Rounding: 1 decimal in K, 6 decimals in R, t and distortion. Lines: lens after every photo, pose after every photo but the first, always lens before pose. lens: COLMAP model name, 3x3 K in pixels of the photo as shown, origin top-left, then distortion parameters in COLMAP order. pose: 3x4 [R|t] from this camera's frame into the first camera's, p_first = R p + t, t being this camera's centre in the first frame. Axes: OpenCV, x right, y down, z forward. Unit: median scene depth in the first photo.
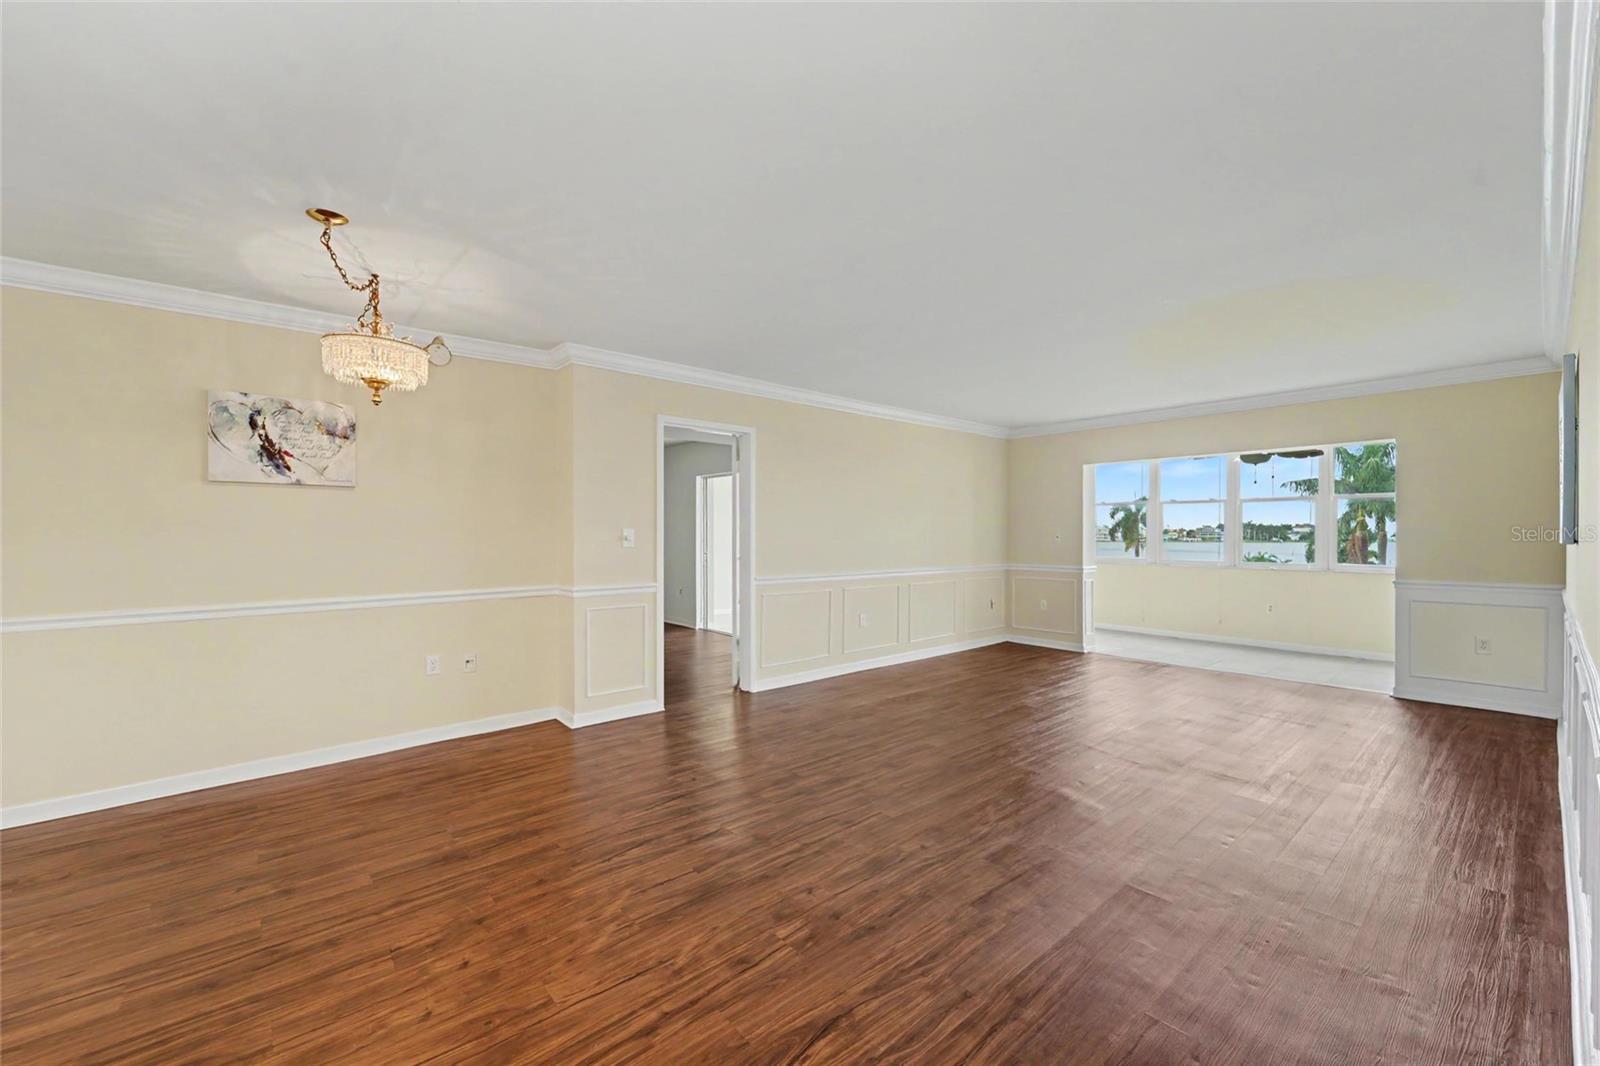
lens RADIAL K [[652.6, 0, 797.0], [0, 652.6, 529.0], [0, 0, 1]] dist [0.010302, -0.005539]
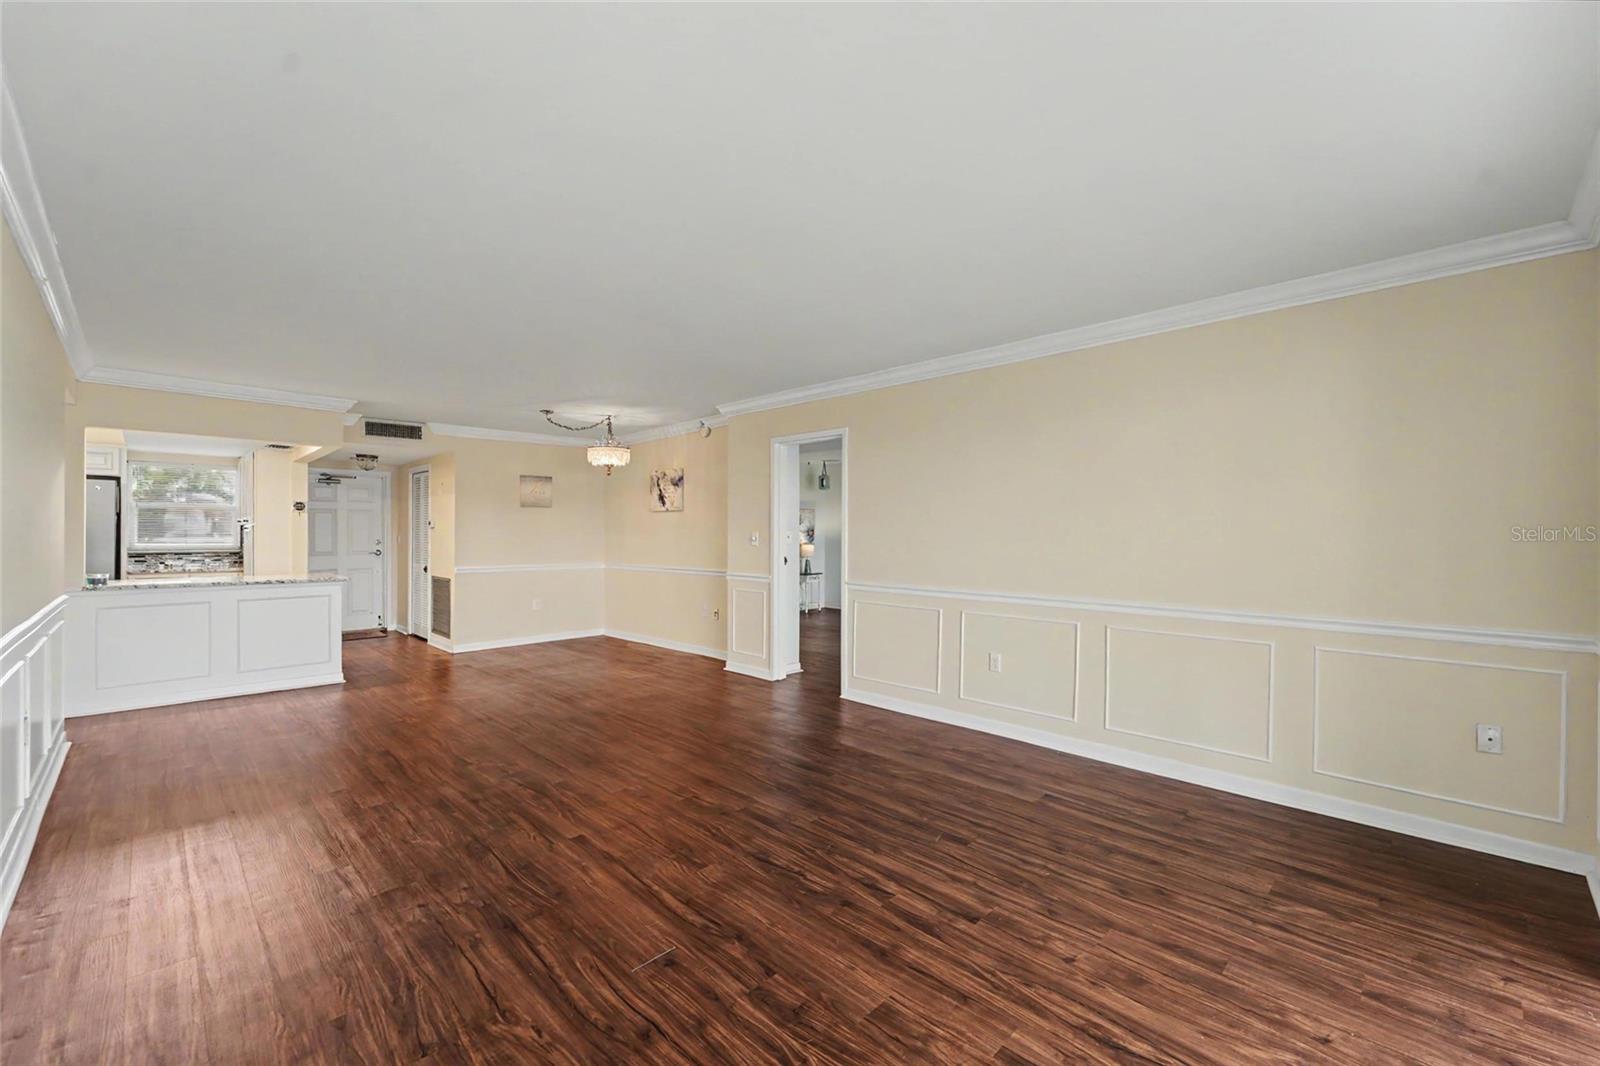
lens RADIAL K [[652.6, 0, 797.0], [0, 652.6, 529.0], [0, 0, 1]] dist [0.010302, -0.005539]
pose [[0.066474, 0.001171, -0.997787, 1.391436], [0.009244, 0.999956, 0.001790, -0.009916], [0.997745, -0.009343, 0.066460, 1.319251]]
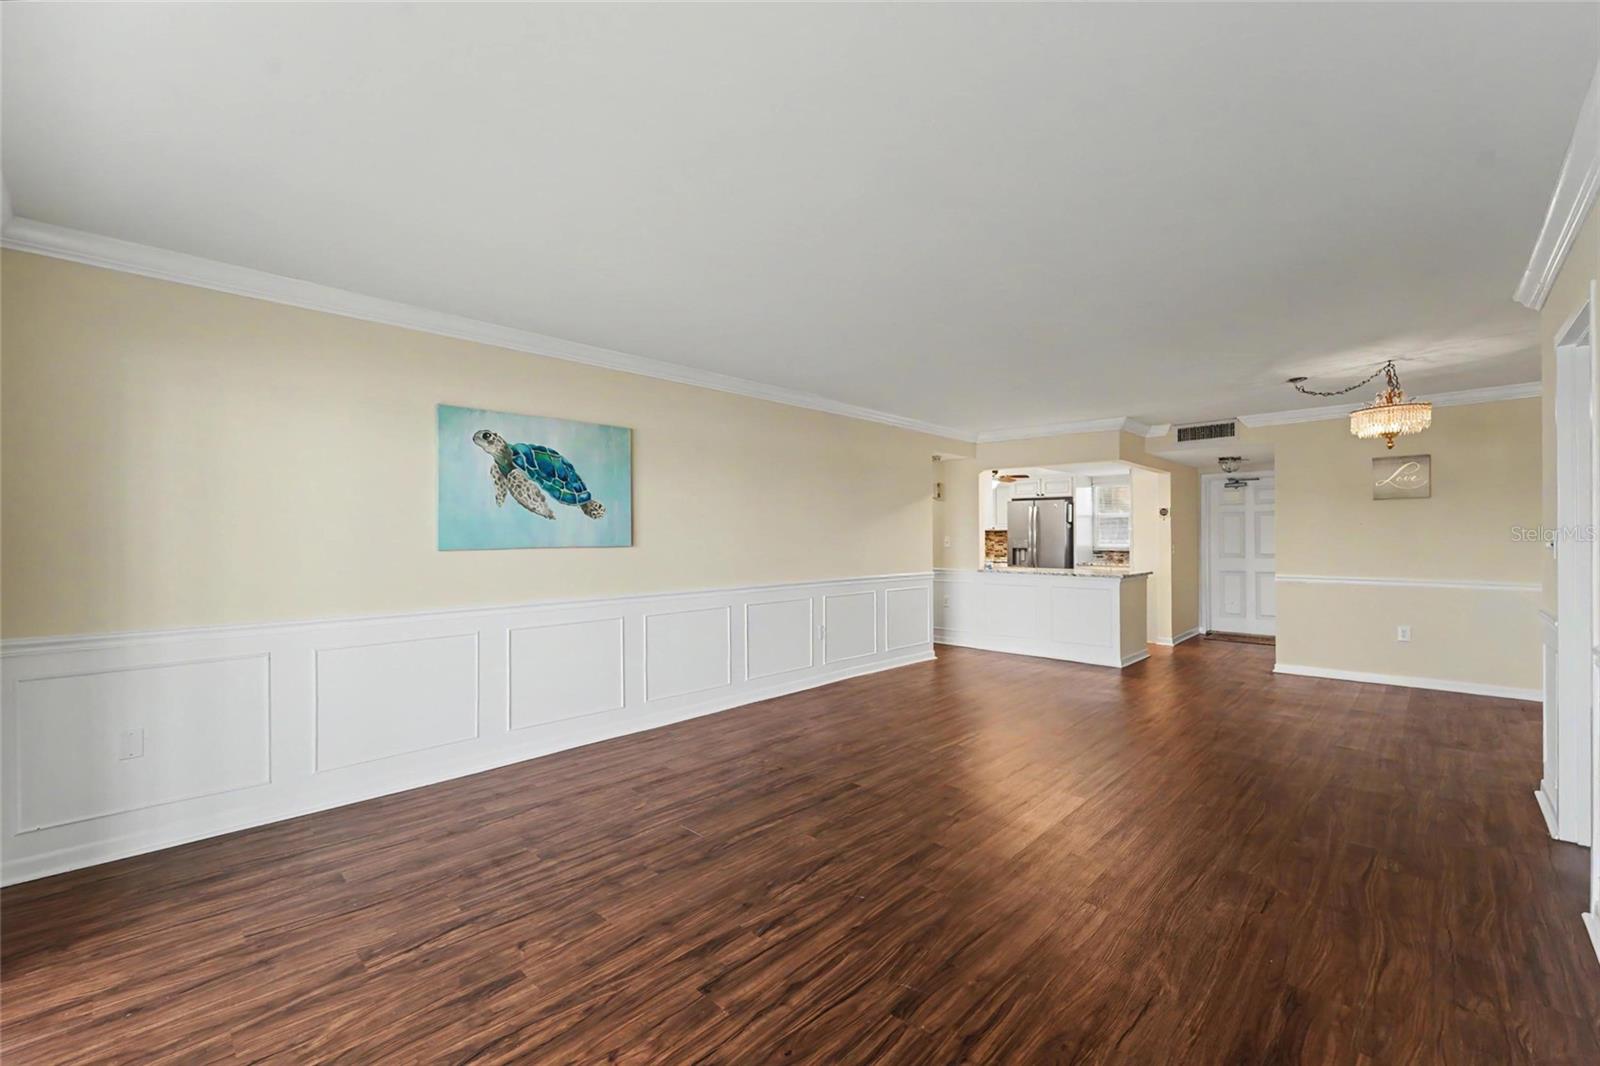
lens RADIAL K [[652.6, 0, 797.0], [0, 652.6, 529.0], [0, 0, 1]] dist [0.010302, -0.005539]
pose [[-0.996817, 0.011833, -0.078846, 0.712892], [0.013696, 0.999639, -0.023125, 0.004325], [0.078543, -0.024131, -0.996619, 2.107187]]
